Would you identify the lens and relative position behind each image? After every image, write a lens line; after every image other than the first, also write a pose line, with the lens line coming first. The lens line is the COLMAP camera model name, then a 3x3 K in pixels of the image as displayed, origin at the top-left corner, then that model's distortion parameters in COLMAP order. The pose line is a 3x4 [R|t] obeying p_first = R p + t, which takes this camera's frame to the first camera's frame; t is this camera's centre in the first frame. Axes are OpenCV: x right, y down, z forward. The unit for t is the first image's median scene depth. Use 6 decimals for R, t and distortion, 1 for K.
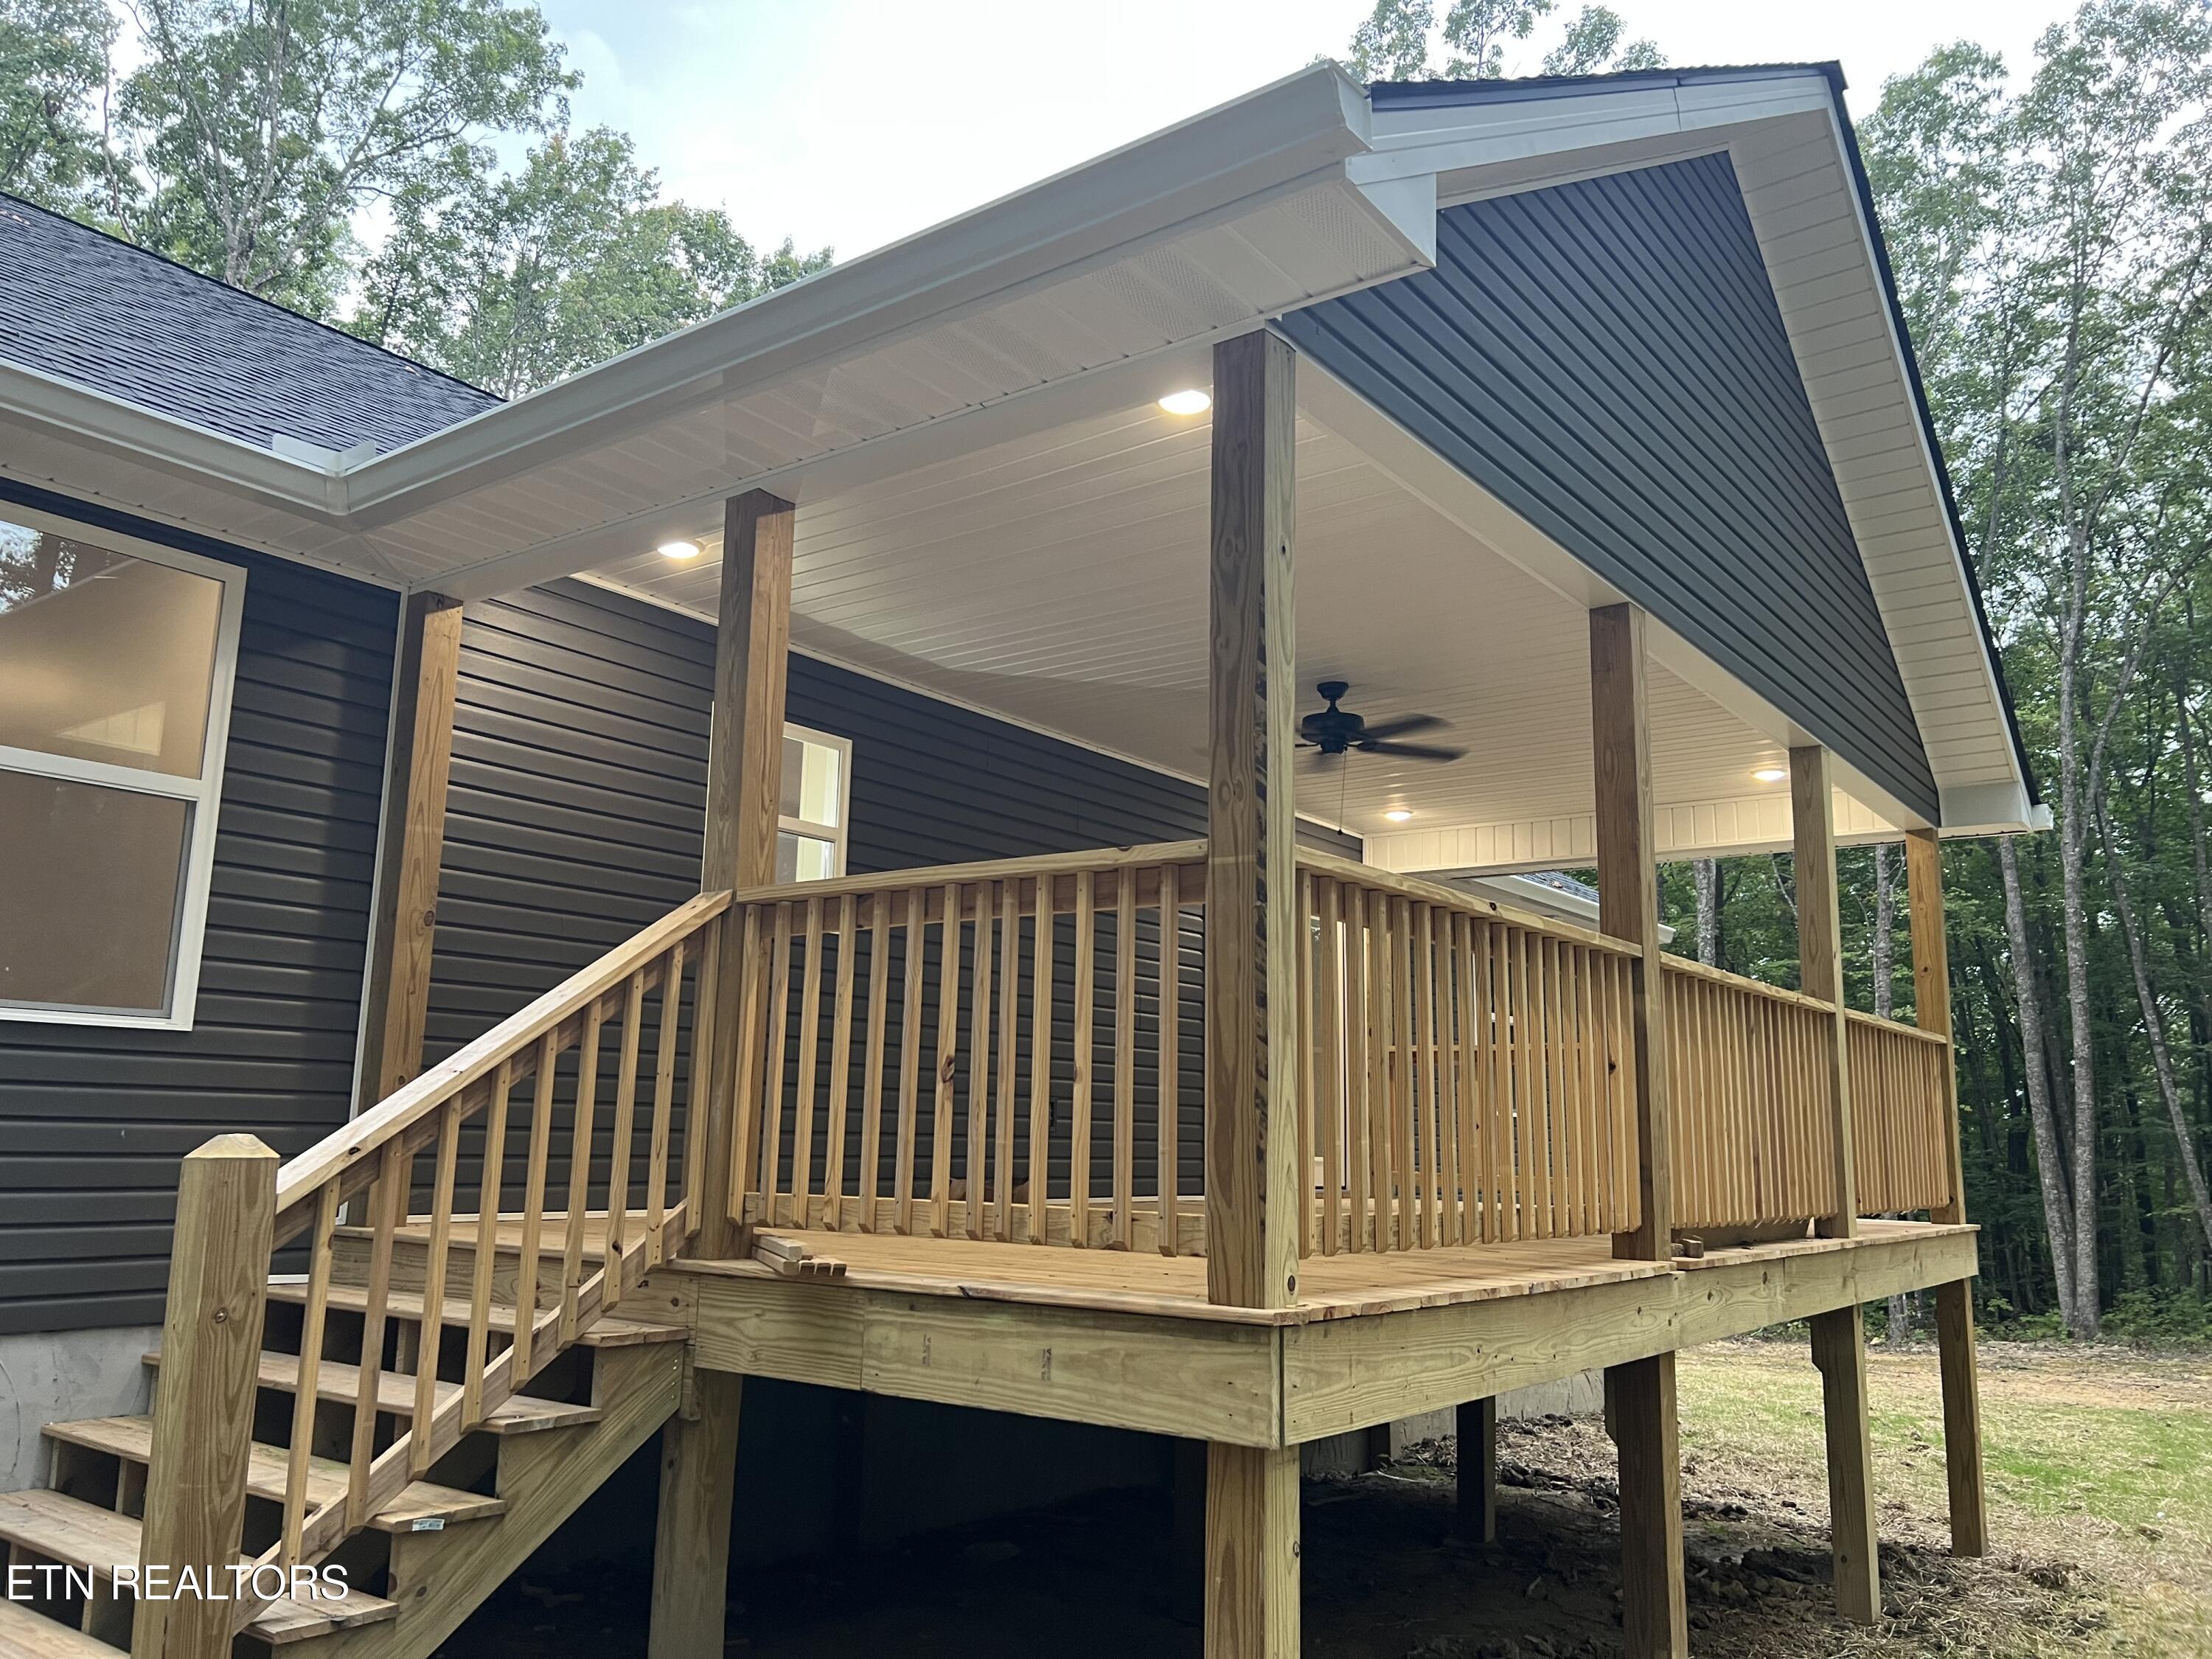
lens RADIAL K [[1666.1, 0, 1103.1], [0, 1666.1, 831.5], [0, 0, 1]] dist [0.044142, -0.050219]
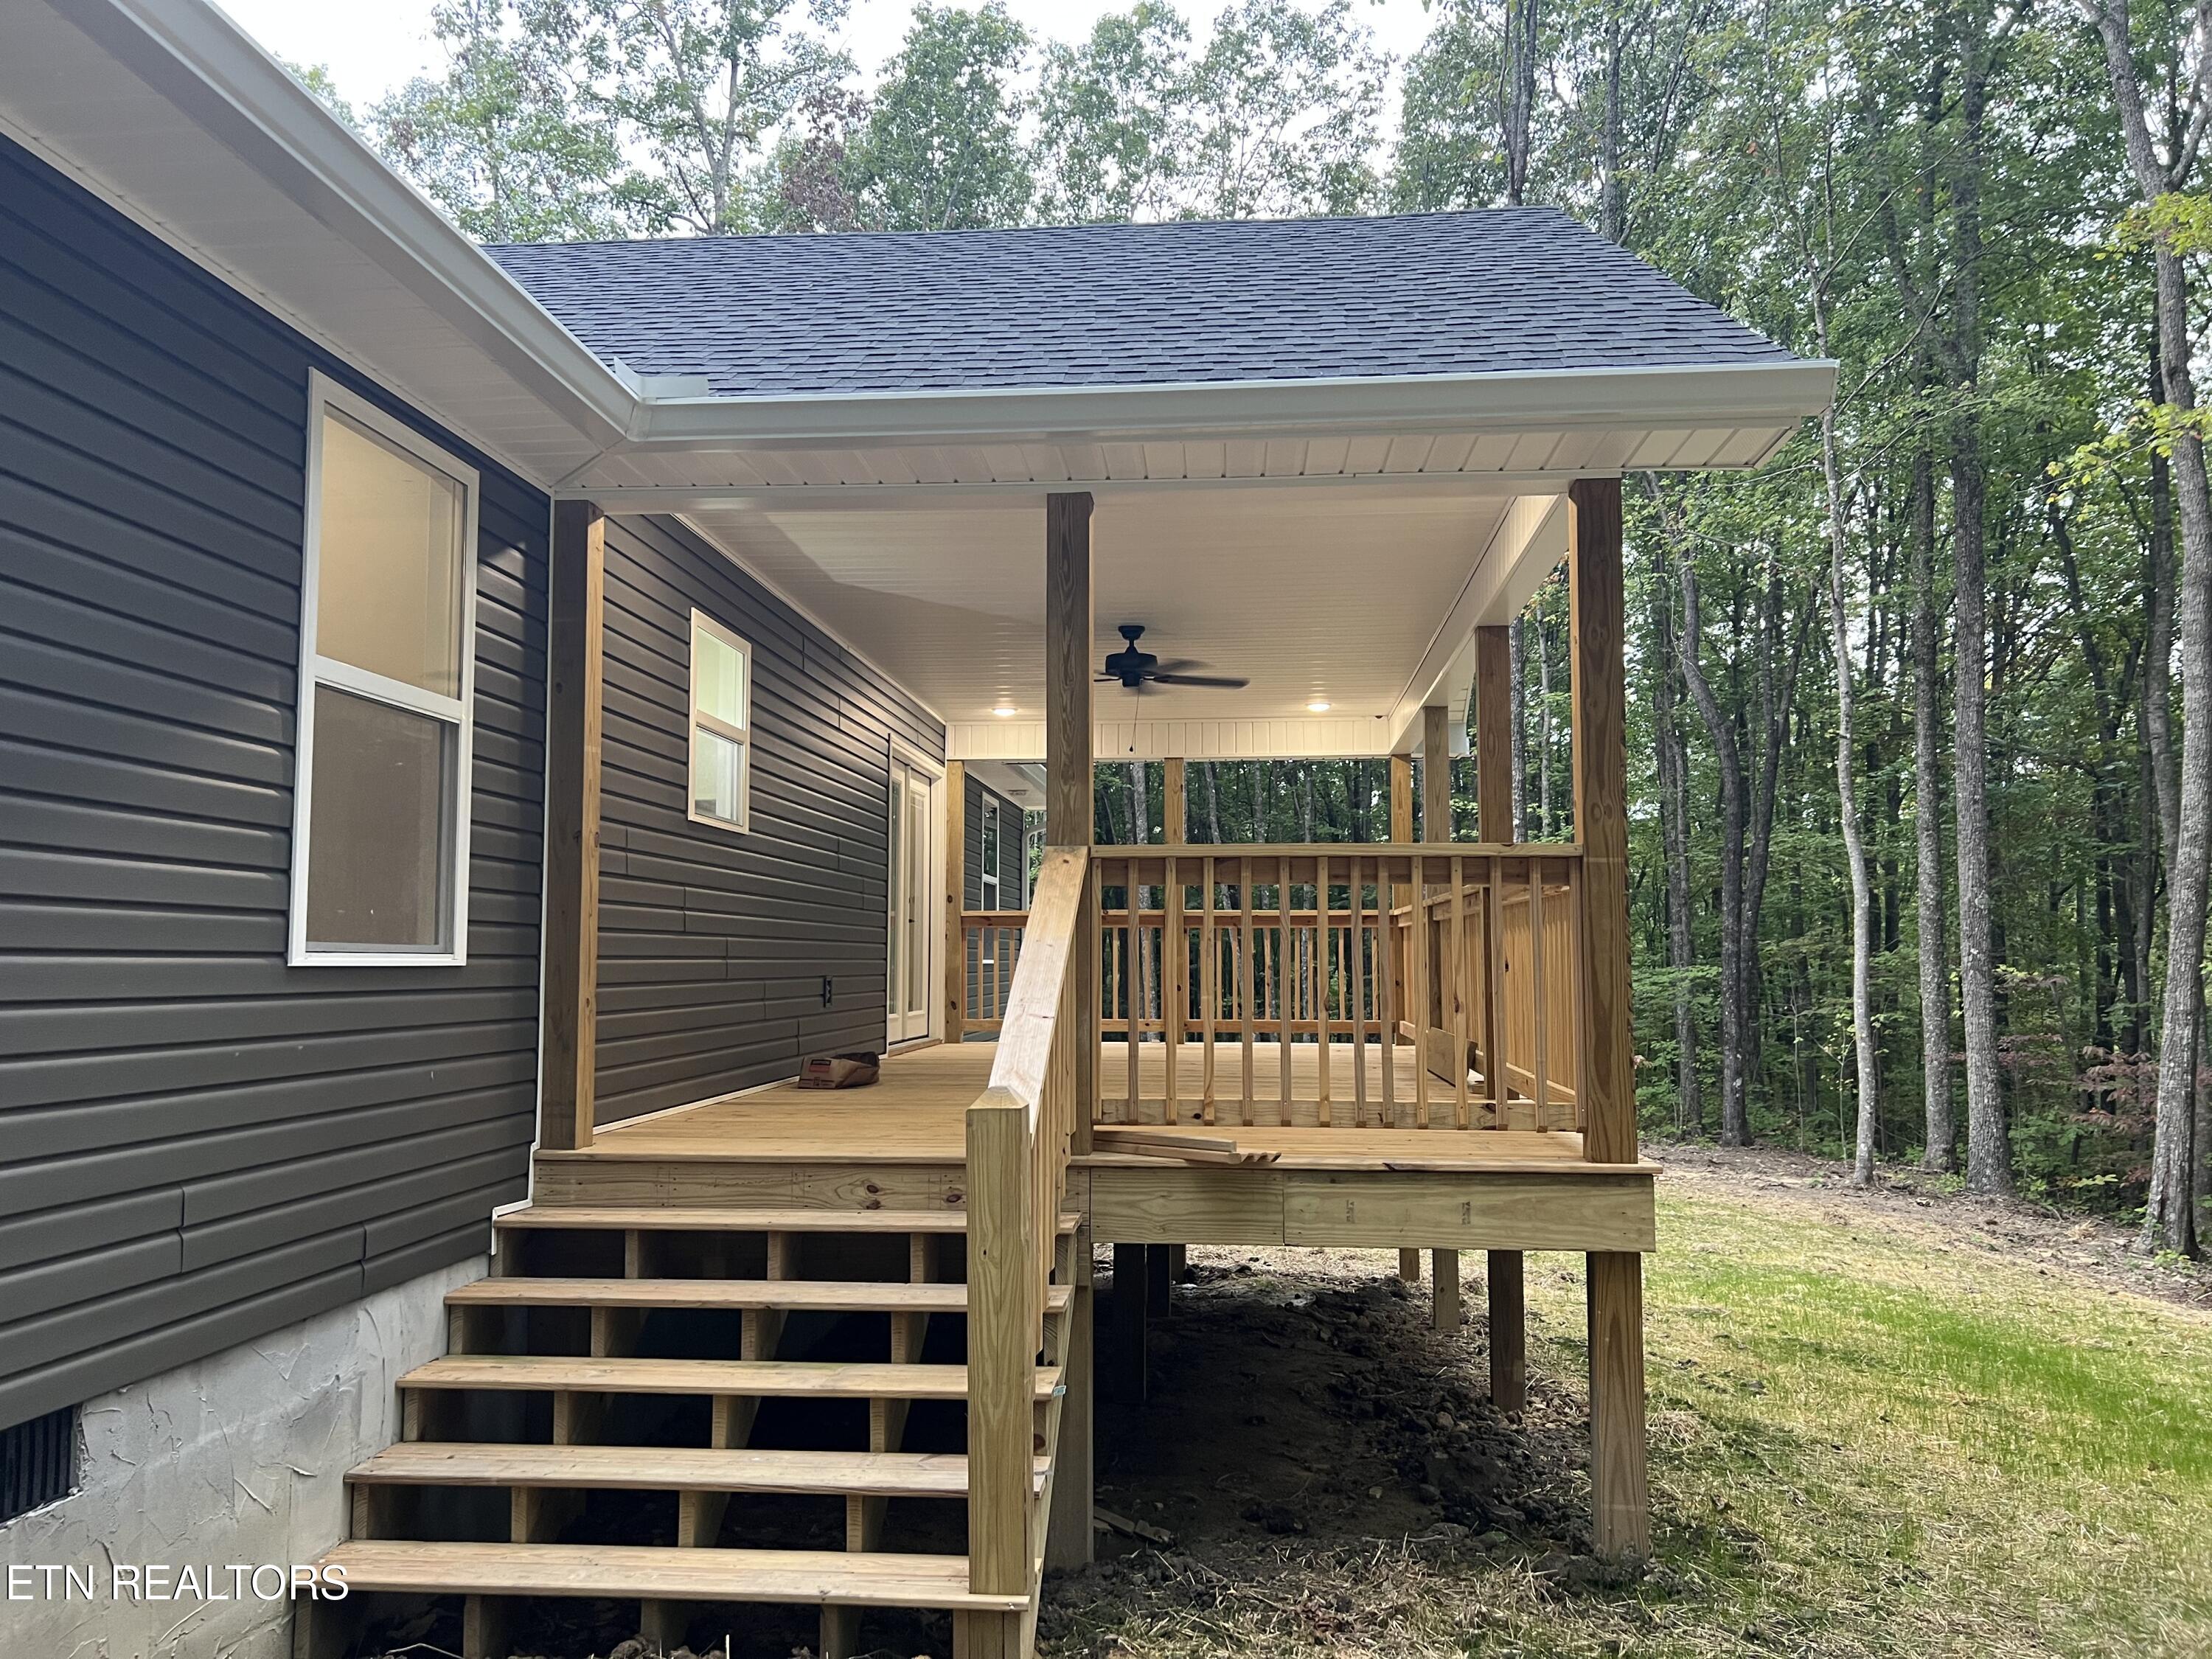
lens RADIAL K [[1666.1, 0, 1101.9], [0, 1666.1, 829.6], [0, 0, 1]] dist [0.044142, -0.050219]
pose [[0.850128, 0.021109, 0.526152, -0.166872], [-0.078507, 0.993110, 0.087003, -0.015982], [-0.520691, -0.115270, 0.845928, 0.001230]]
